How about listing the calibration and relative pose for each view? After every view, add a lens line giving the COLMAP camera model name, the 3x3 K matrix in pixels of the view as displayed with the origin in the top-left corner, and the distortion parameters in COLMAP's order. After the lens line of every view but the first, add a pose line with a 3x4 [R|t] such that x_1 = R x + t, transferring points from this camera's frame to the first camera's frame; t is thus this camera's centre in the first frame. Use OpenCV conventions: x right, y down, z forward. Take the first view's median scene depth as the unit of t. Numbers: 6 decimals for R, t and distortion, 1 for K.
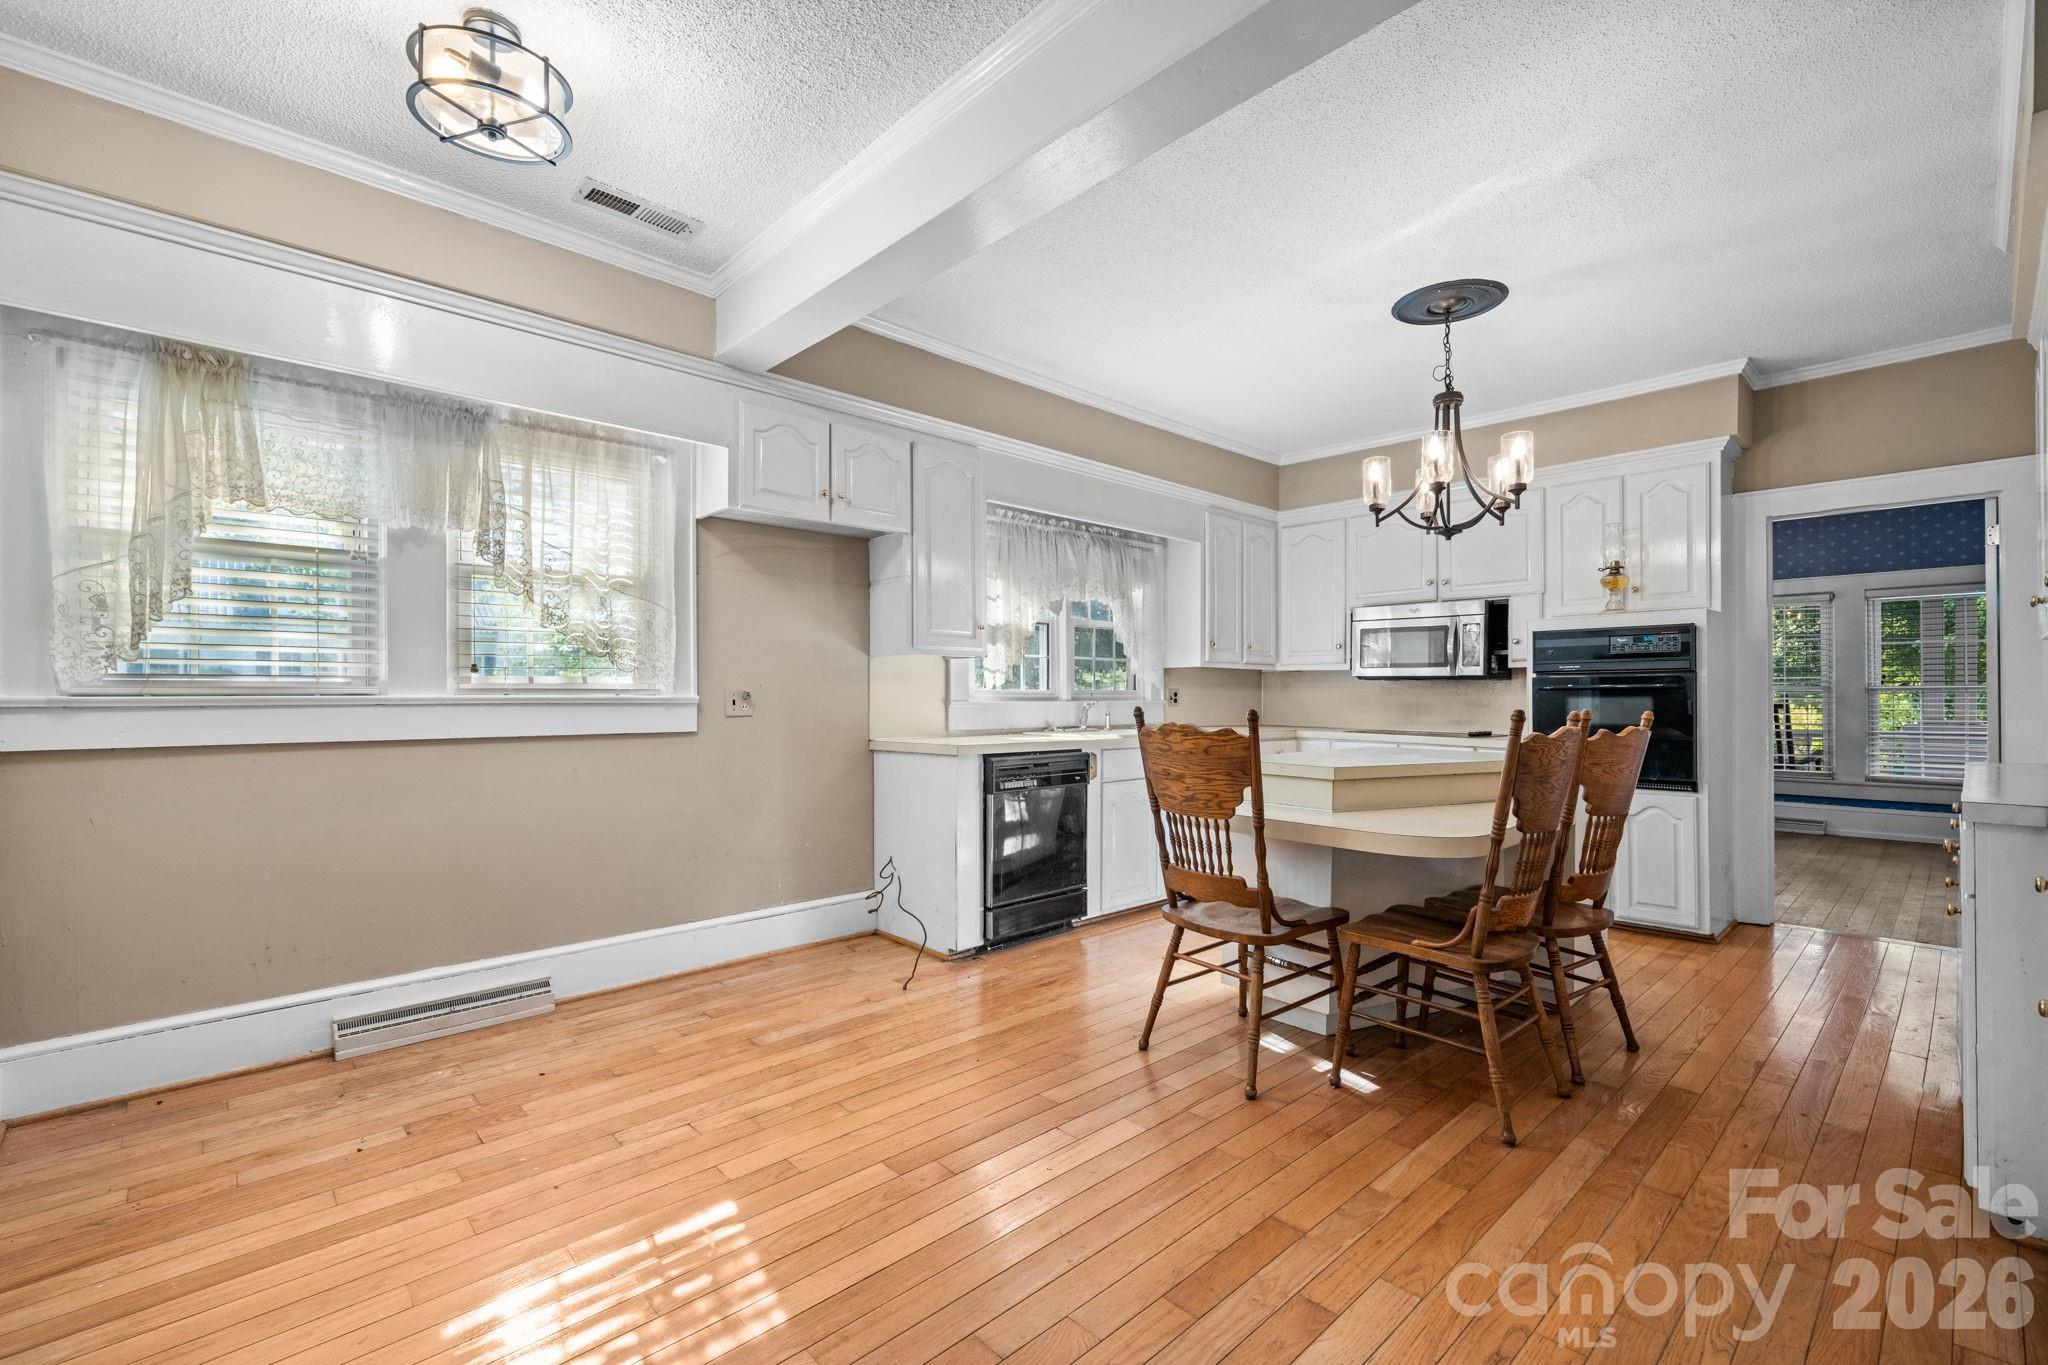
lens RADIAL K [[910.2, 0, 1022.3], [0, 910.2, 695.0], [0, 0, 1]] dist [0.002505, -0.000230]
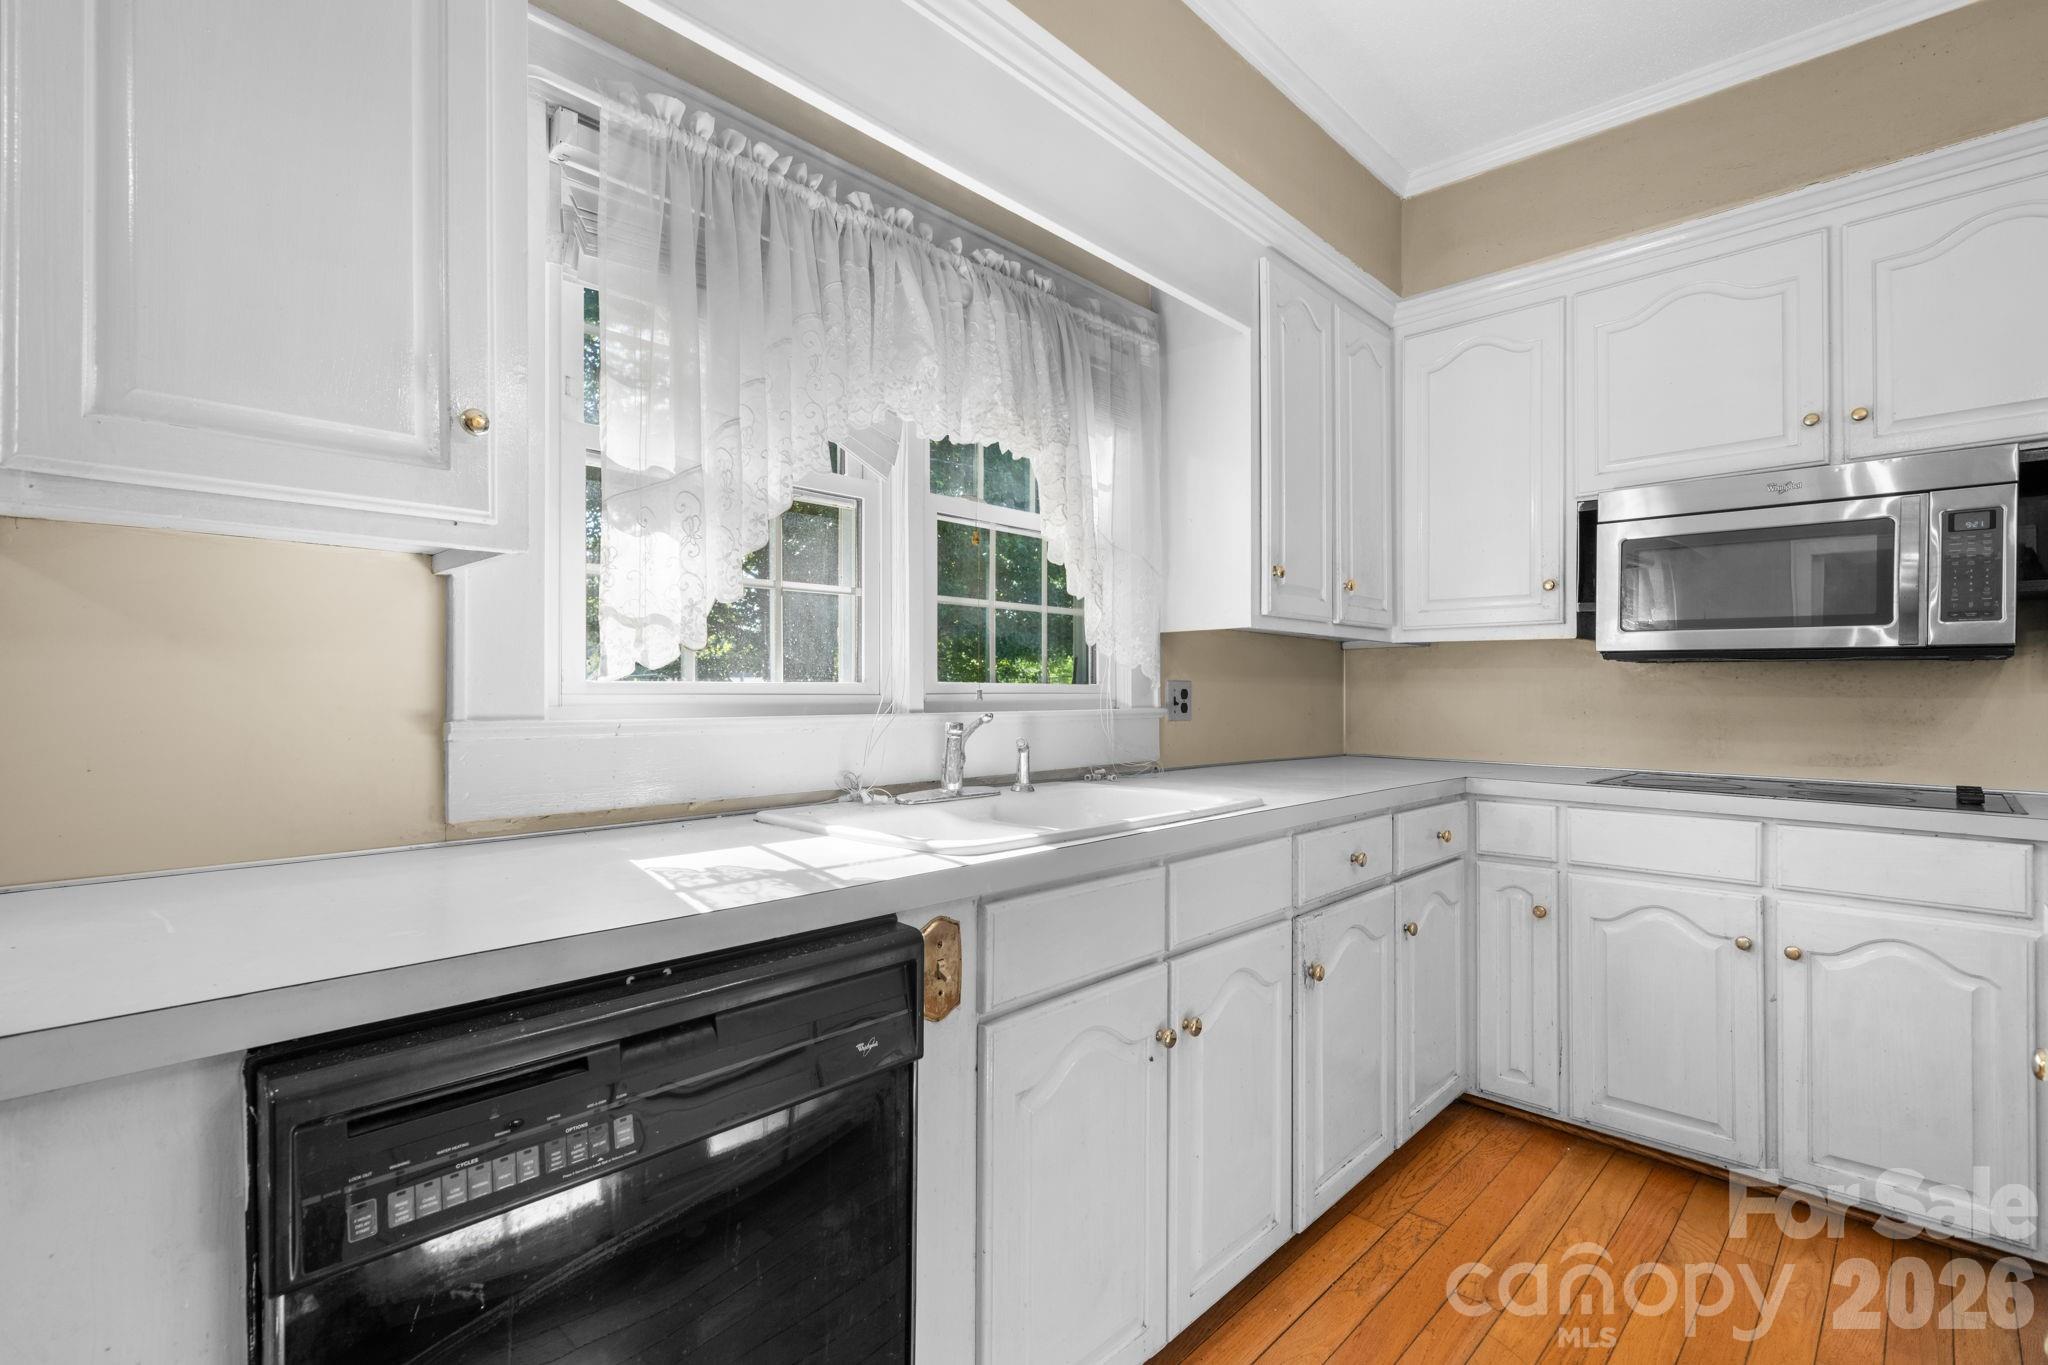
lens RADIAL K [[948.6, 0, 1025.6], [0, 948.6, 685.2], [0, 0, 1]] dist [0.002531, -0.000042]
pose [[0.998172, 0.000797, 0.060430, 0.068020], [-0.000331, 0.999970, -0.007730, -0.001409], [-0.060435, 0.007696, 0.998142, 0.581562]]
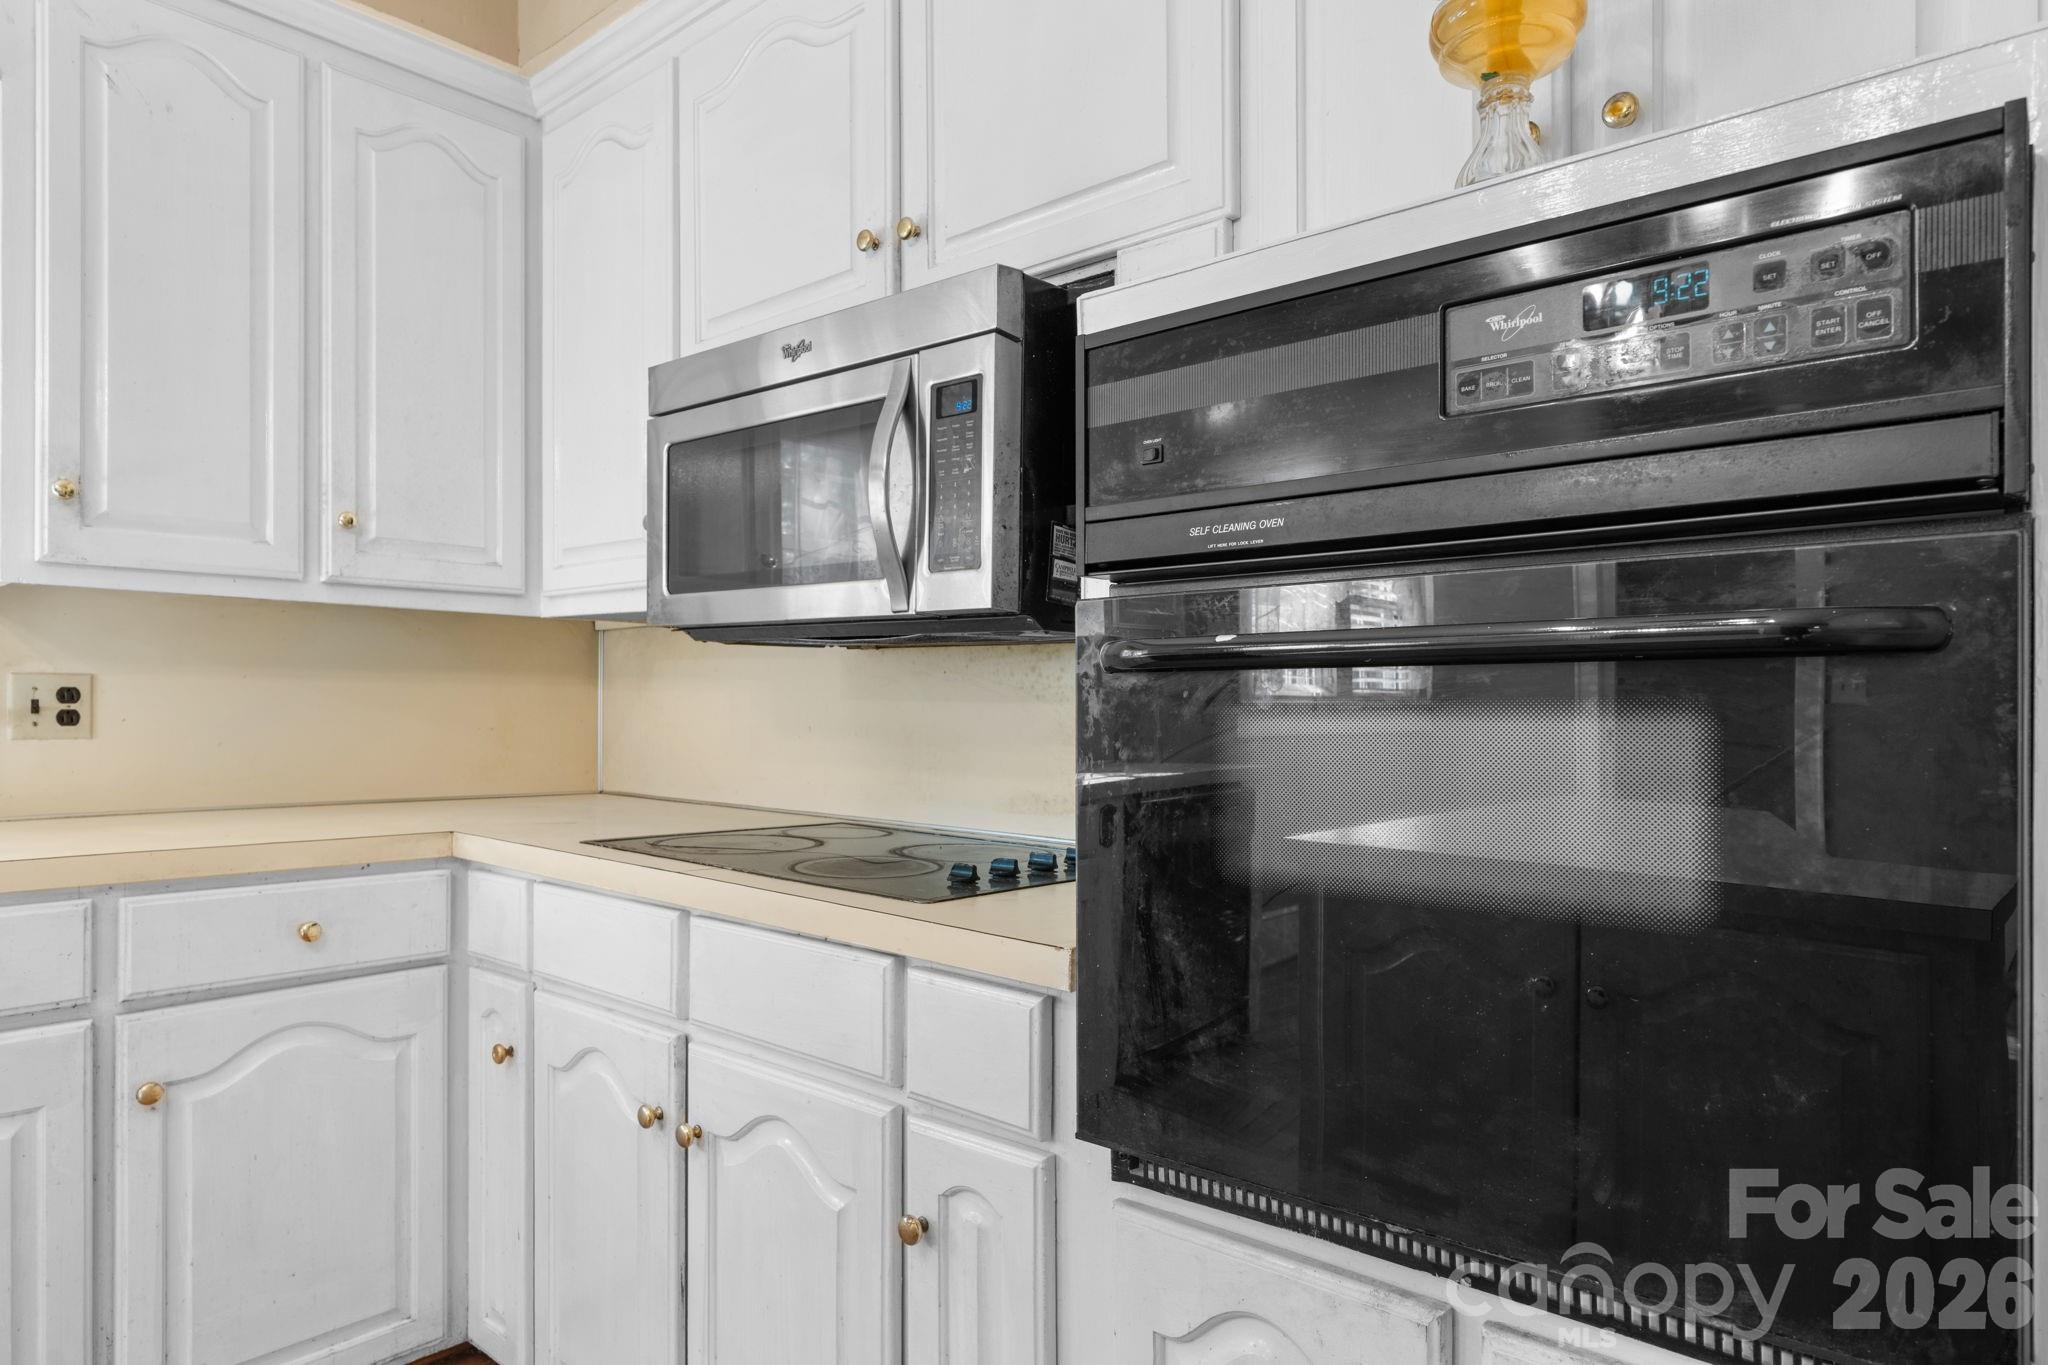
lens RADIAL K [[1254.2, 0, 1033.1], [0, 1254.2, 696.2], [0, 0, 1]] dist [0.033626, 0.000983]
pose [[0.995520, 0.004112, 0.094461, 0.447836], [-0.003667, 0.999981, -0.004888, 0.000626], [-0.094480, 0.004519, 0.995517, 0.639187]]
